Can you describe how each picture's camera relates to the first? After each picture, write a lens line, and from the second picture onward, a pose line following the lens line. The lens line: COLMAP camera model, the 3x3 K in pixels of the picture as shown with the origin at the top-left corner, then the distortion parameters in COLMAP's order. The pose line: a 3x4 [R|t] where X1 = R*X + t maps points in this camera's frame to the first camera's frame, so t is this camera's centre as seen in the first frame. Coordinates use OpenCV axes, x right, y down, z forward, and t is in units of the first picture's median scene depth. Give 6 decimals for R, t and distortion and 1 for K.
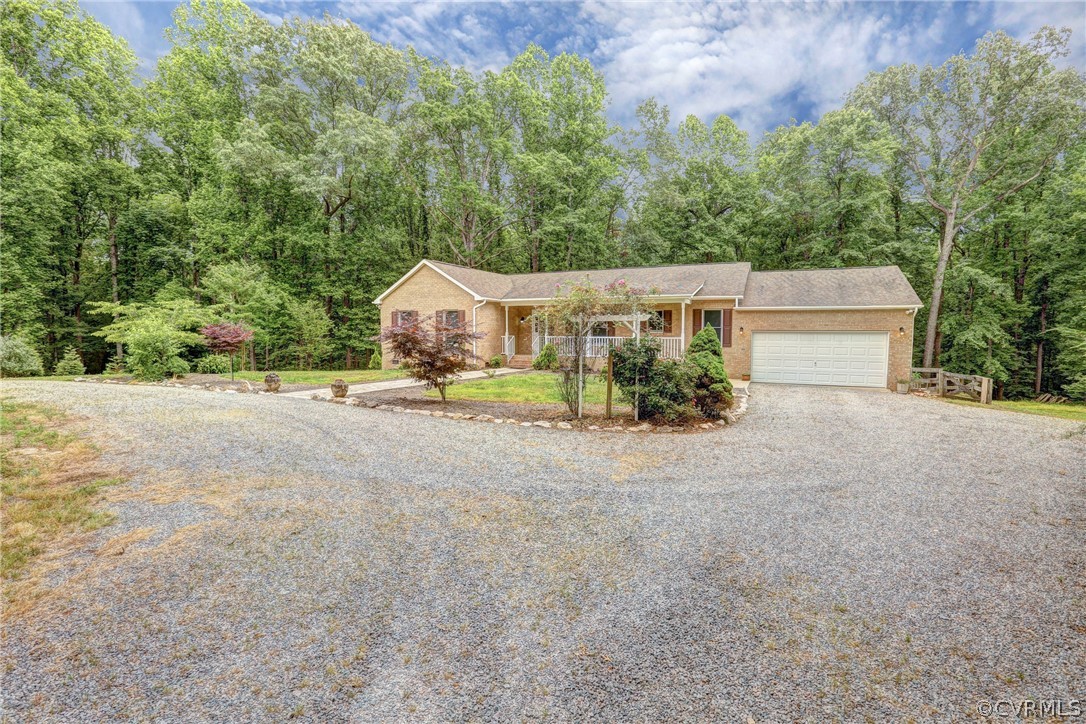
lens RADIAL K [[496.6, 0, 546.5], [0, 496.6, 358.9], [0, 0, 1]] dist [-0.059735, 0.025505]
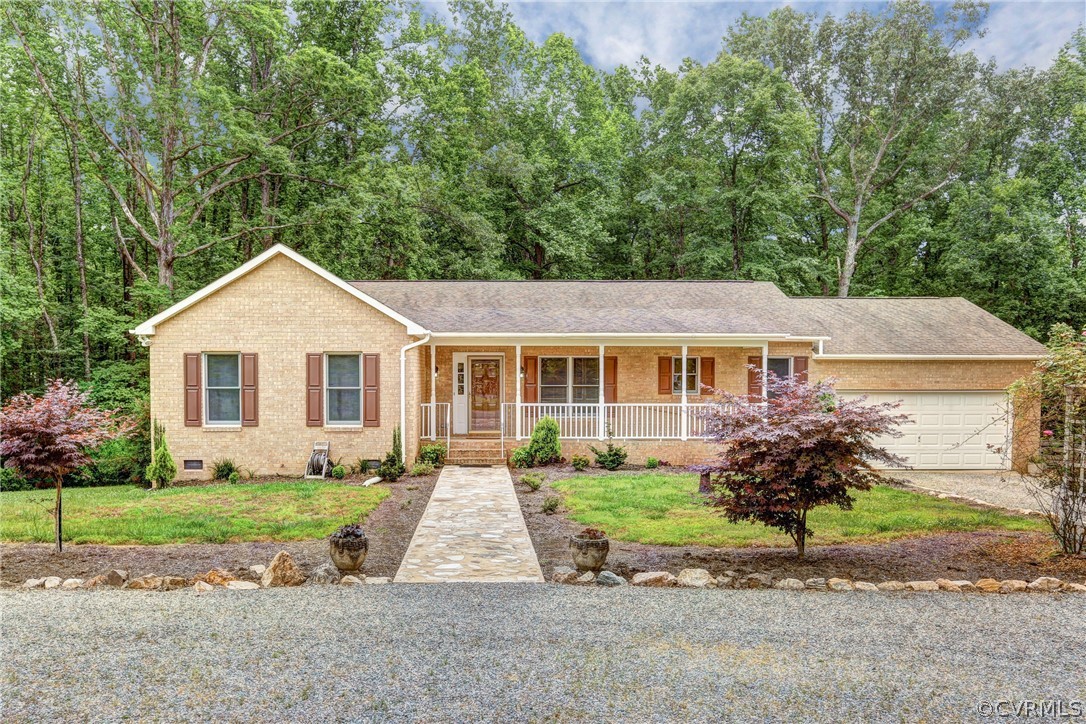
lens RADIAL K [[850.6, 0, 544.0], [0, 850.6, 401.3], [0, 0, 1]] dist [-0.007391, -0.003178]
pose [[0.879223, -0.015604, 0.476155, -0.237560], [0.028765, 0.999379, -0.020363, -0.016702], [-0.475541, 0.031600, 0.879126, 0.102629]]
